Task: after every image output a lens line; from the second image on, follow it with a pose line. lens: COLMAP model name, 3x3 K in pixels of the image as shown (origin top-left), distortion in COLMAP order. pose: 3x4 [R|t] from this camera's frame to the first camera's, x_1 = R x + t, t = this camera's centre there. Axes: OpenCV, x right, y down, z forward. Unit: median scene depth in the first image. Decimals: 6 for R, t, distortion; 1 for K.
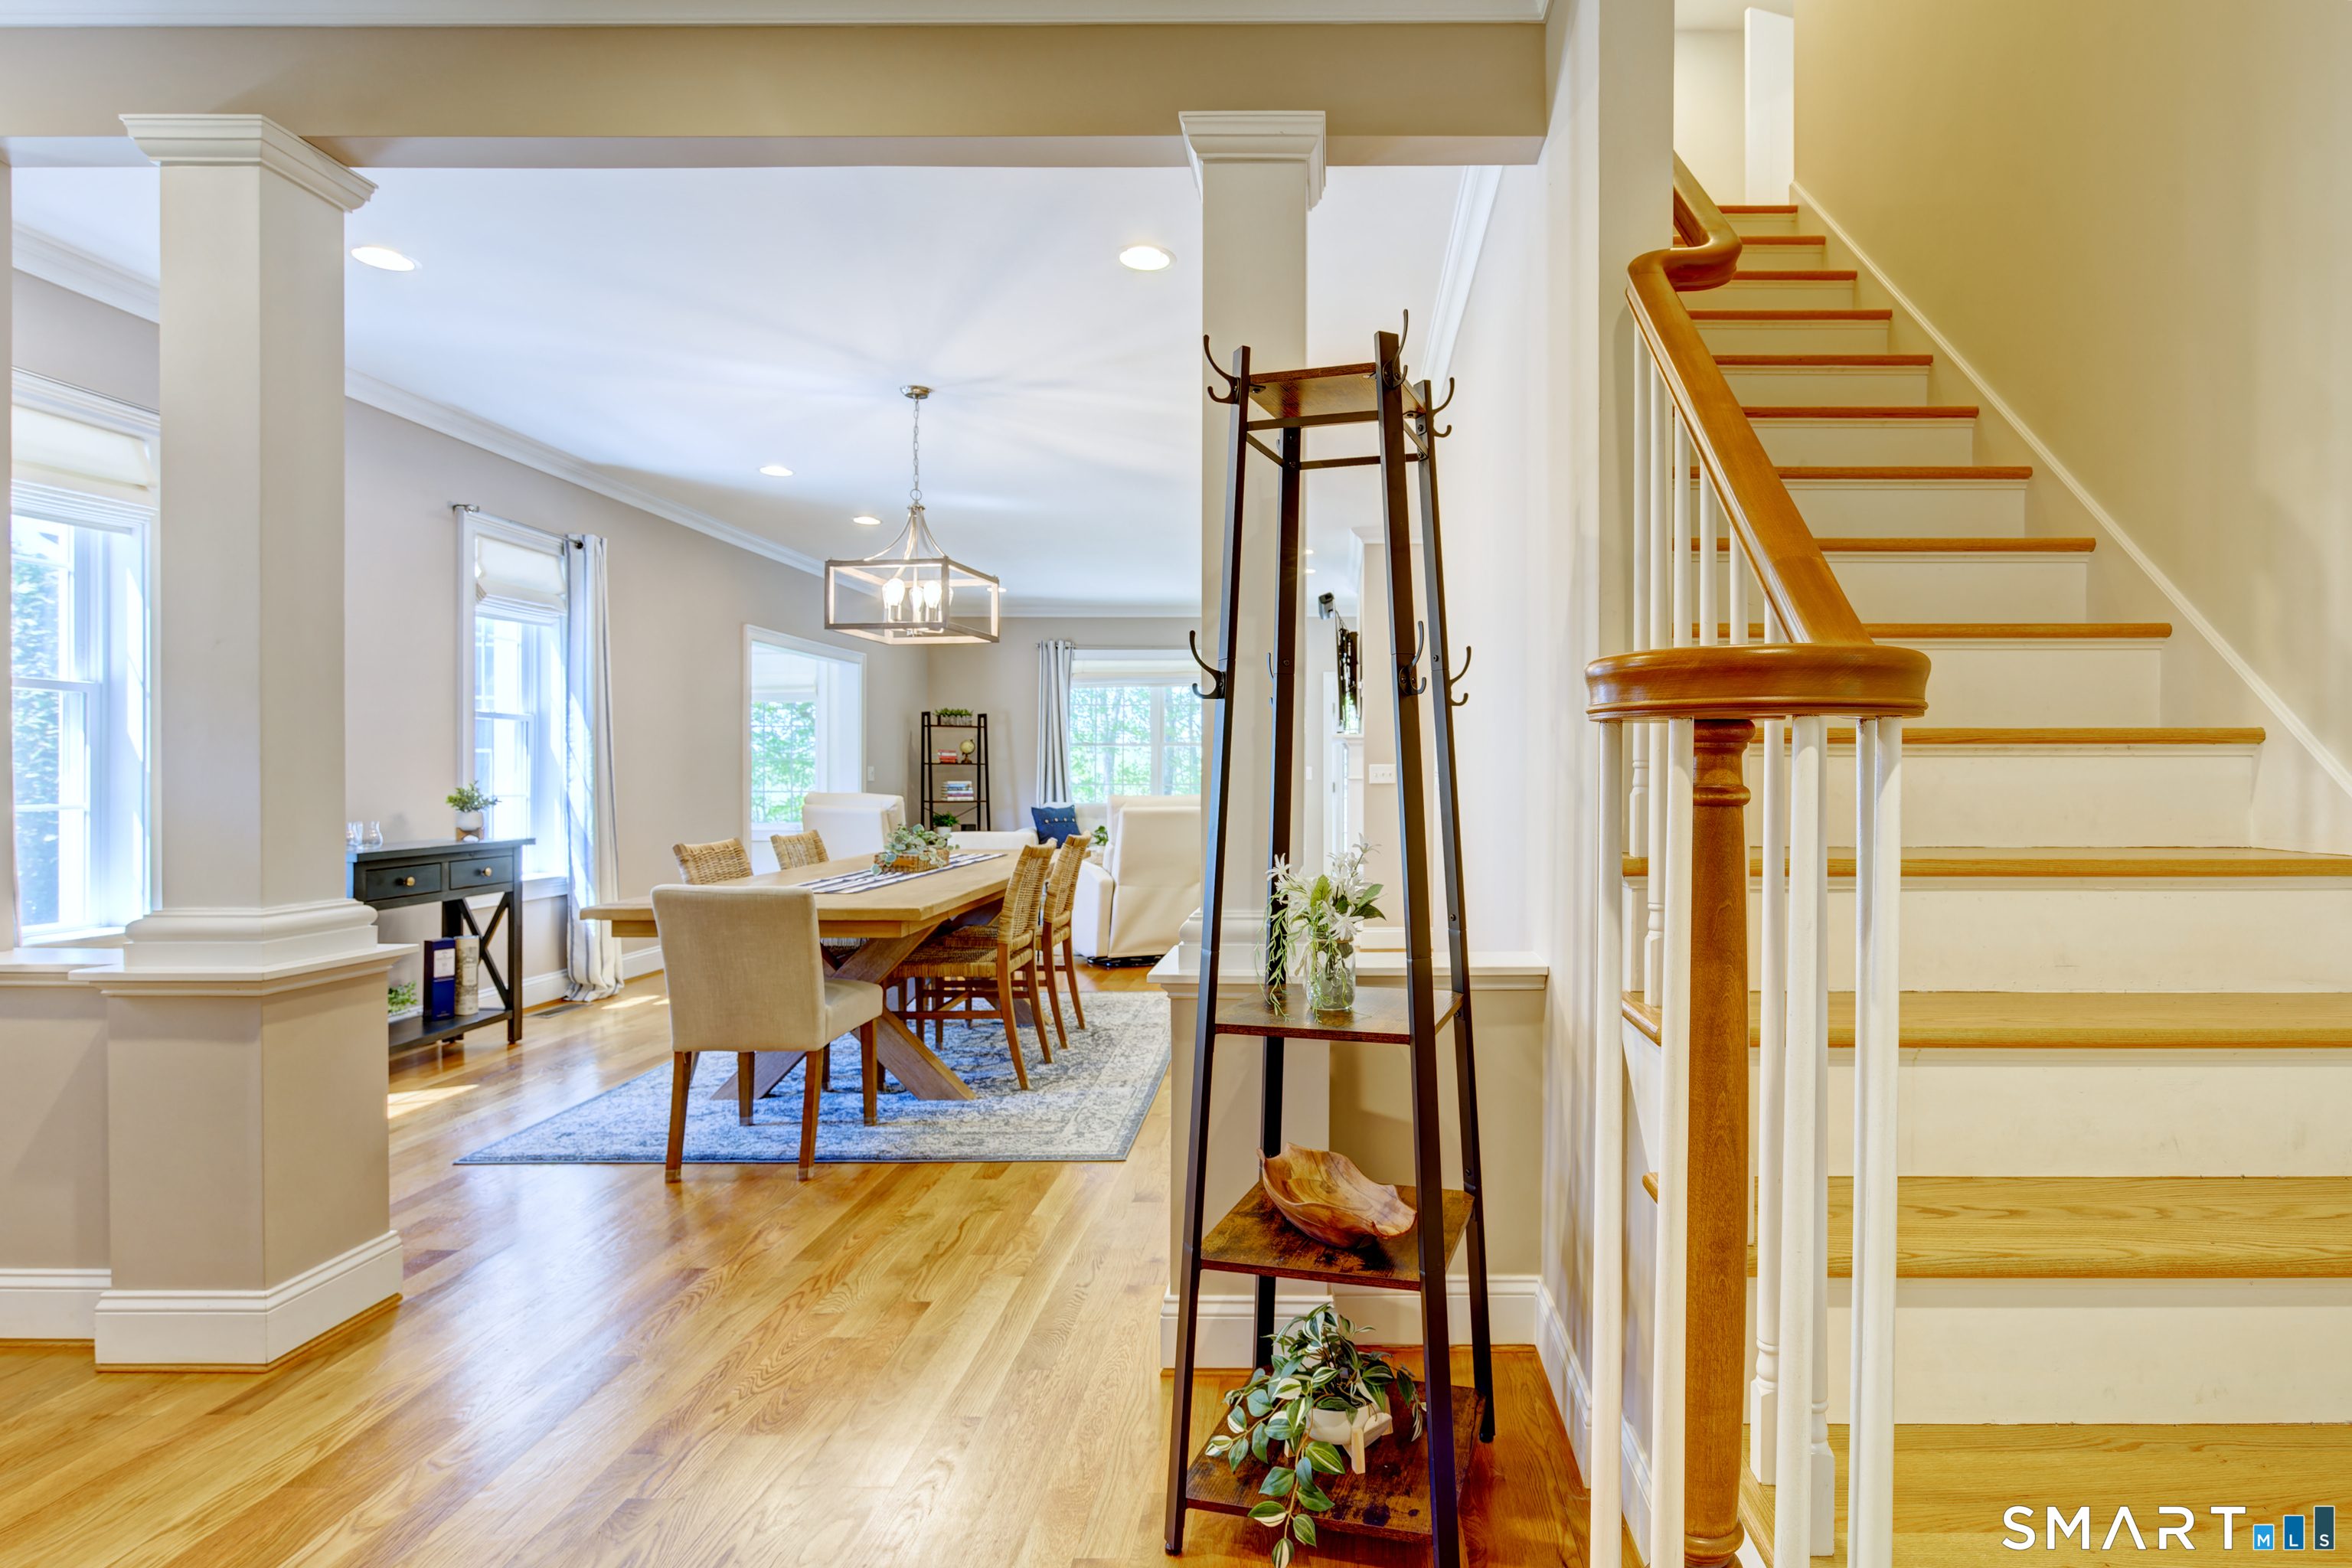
lens RADIAL K [[1061.5, 0, 1173.4], [0, 1061.5, 786.9], [0, 0, 1]] dist [-0.006463, 0.001335]
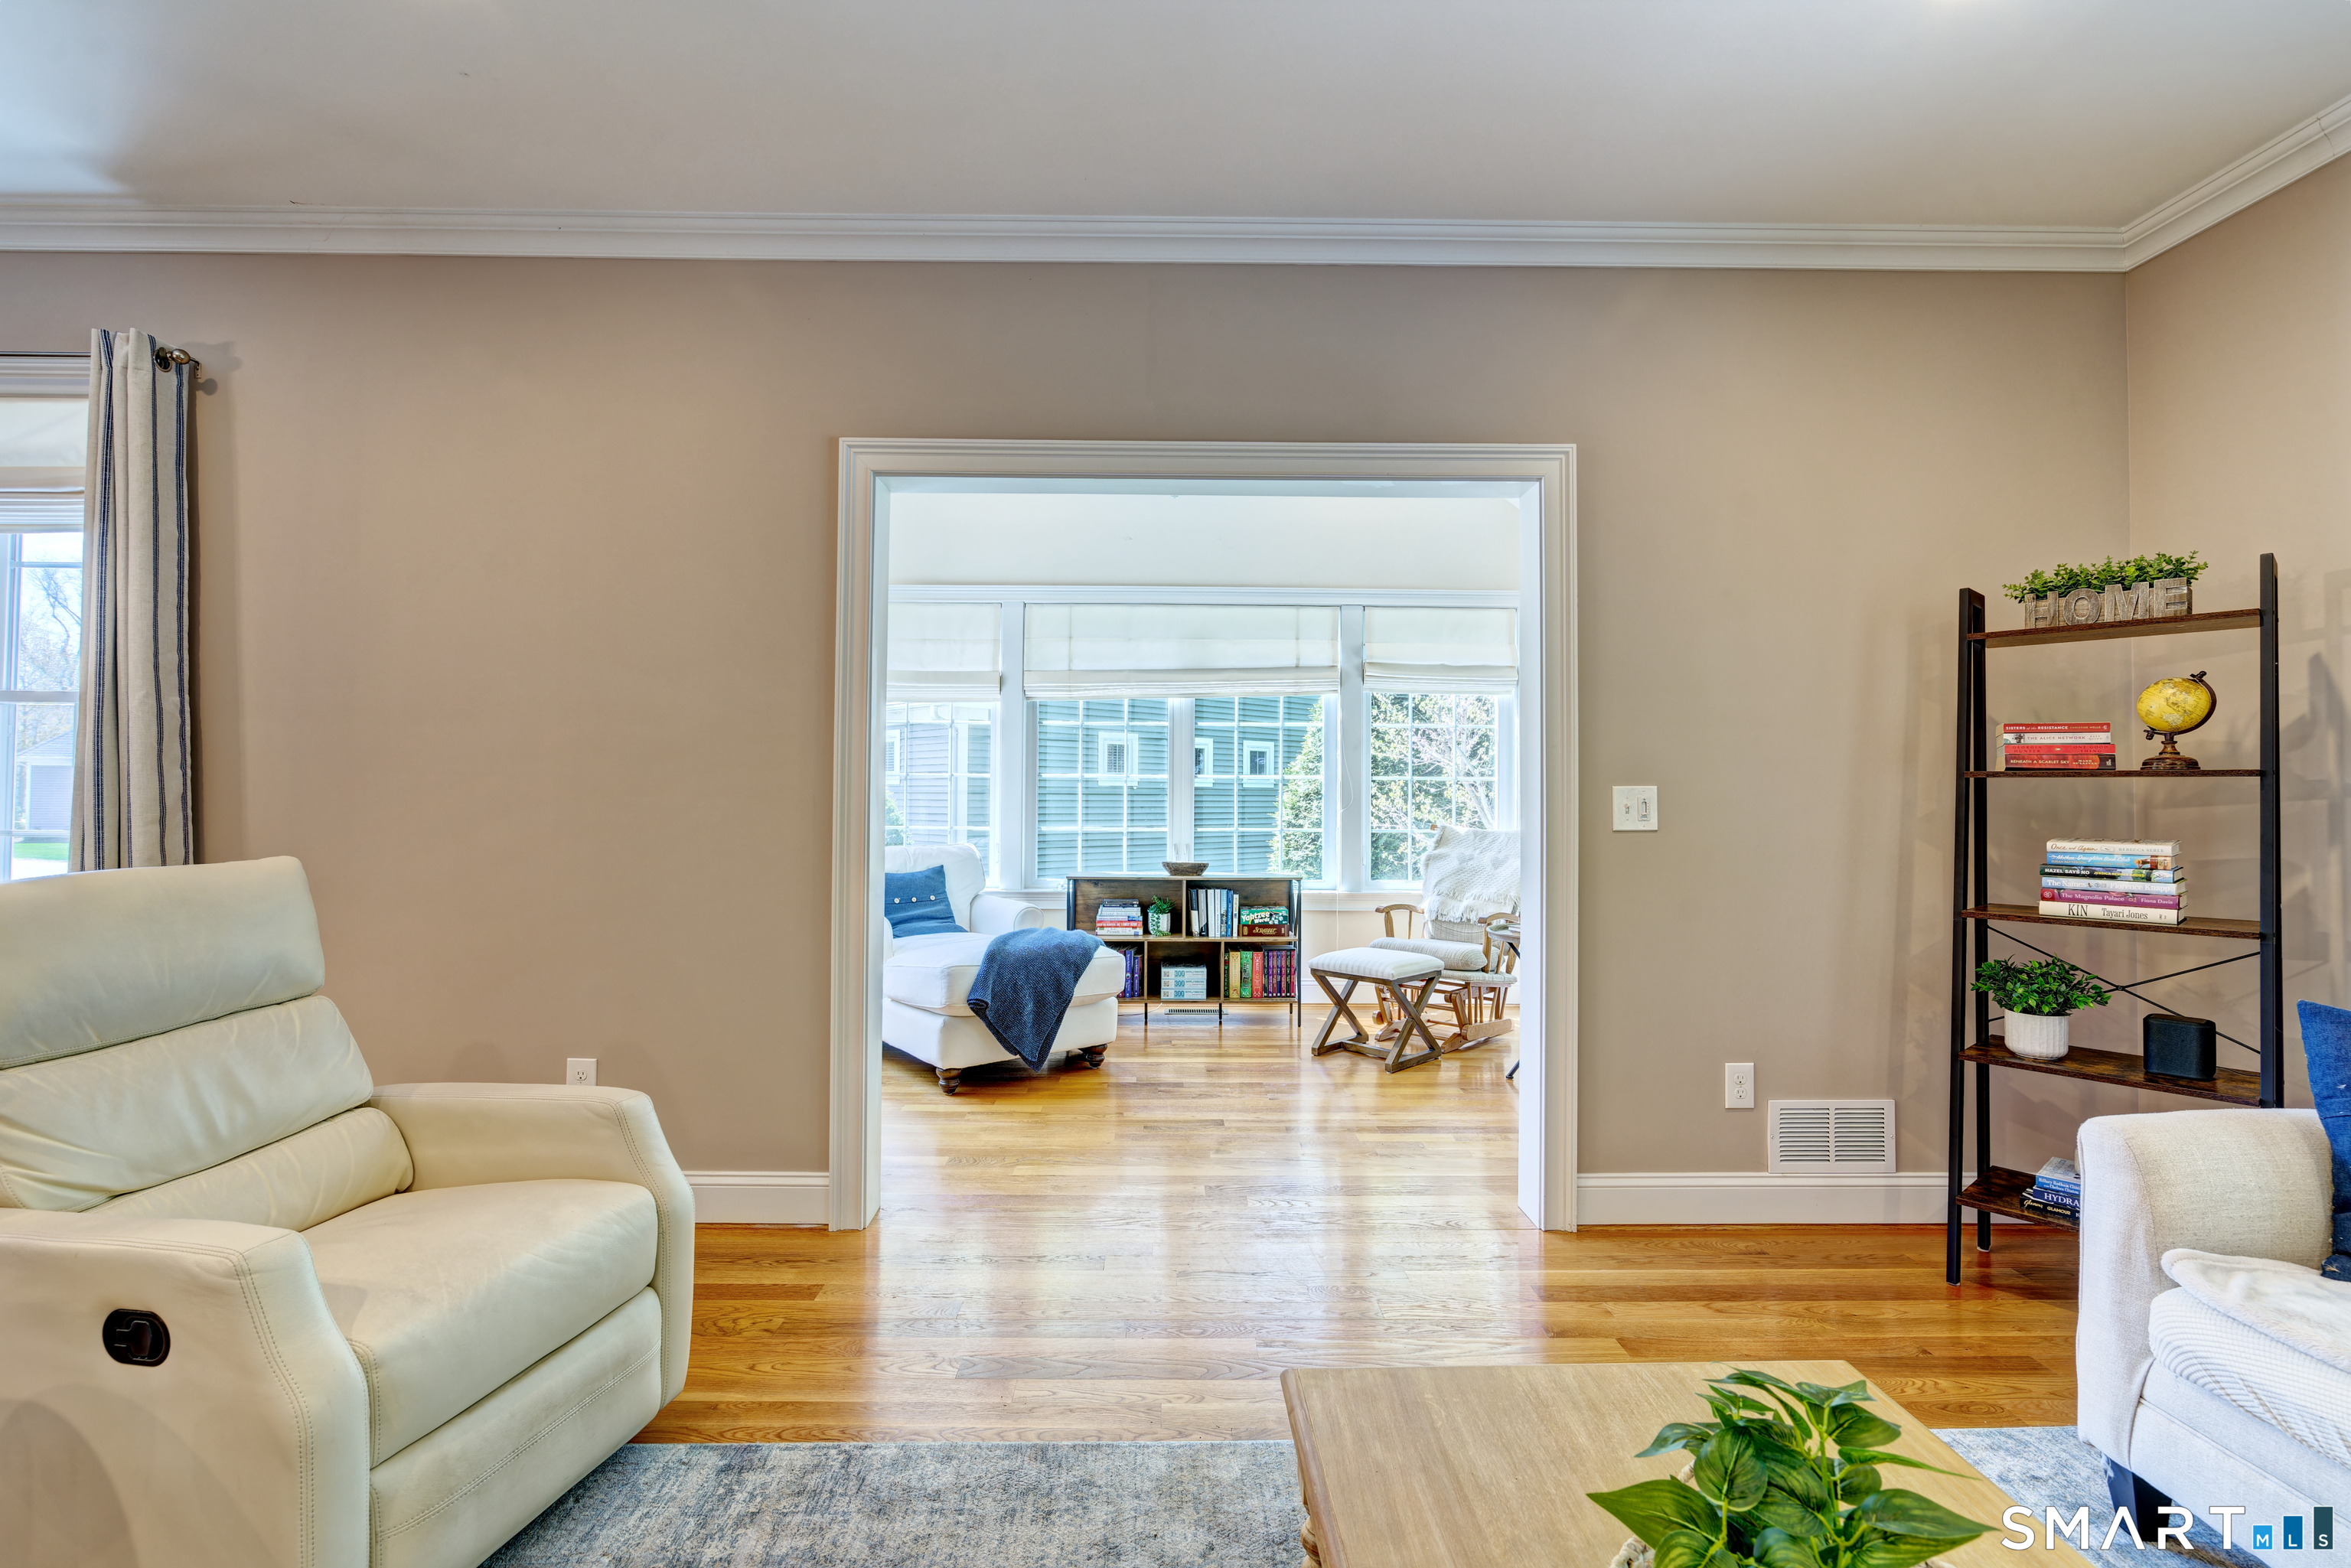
lens RADIAL K [[1061.0, 0, 1172.9], [0, 1061.0, 786.9], [0, 0, 1]] dist [-0.006463, 0.001335]
pose [[0.149756, -0.009429, -0.988678, 0.073972], [-0.017893, 0.999765, -0.012245, -0.054285], [0.988561, 0.019524, 0.149552, 3.539509]]
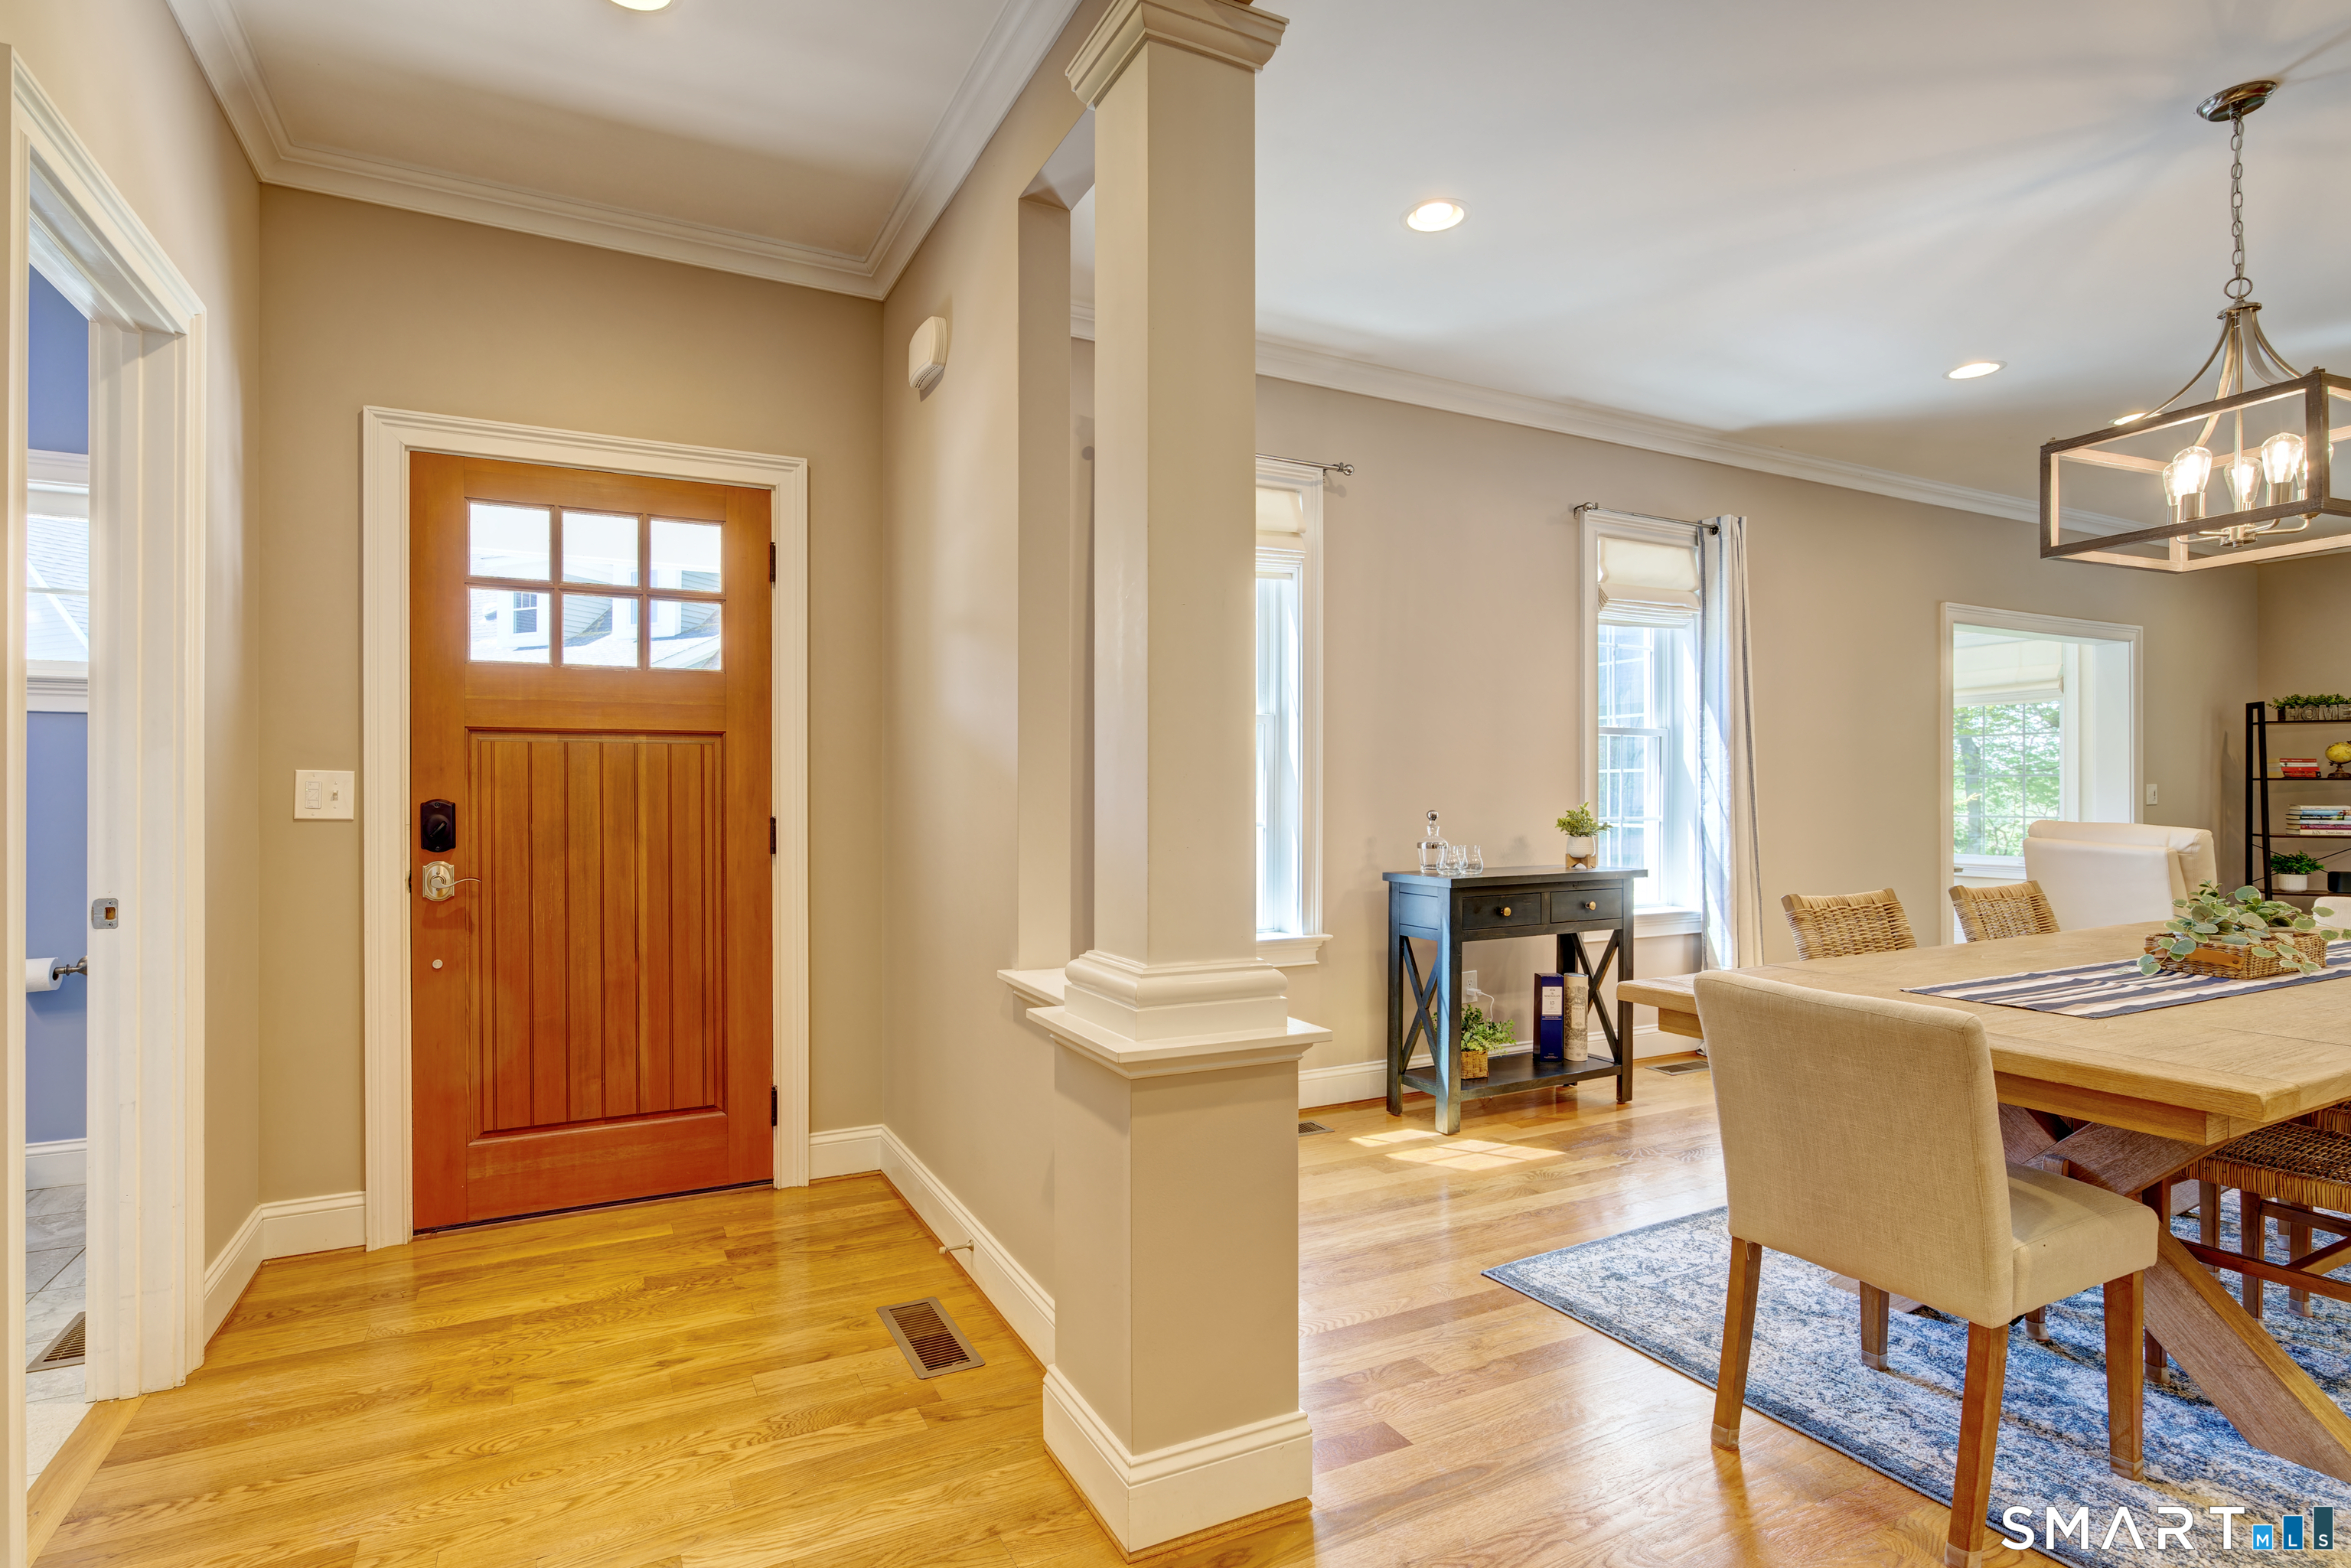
lens RADIAL K [[1104.6, 0, 1179.8], [0, 1104.6, 792.9], [0, 0, 1]] dist [-0.005538, -0.000409]
pose [[0.537617, -0.003842, -0.843180, -0.052435], [-0.008148, 0.999919, -0.009752, -0.002511], [0.843150, 0.012113, 0.537542, 0.205993]]
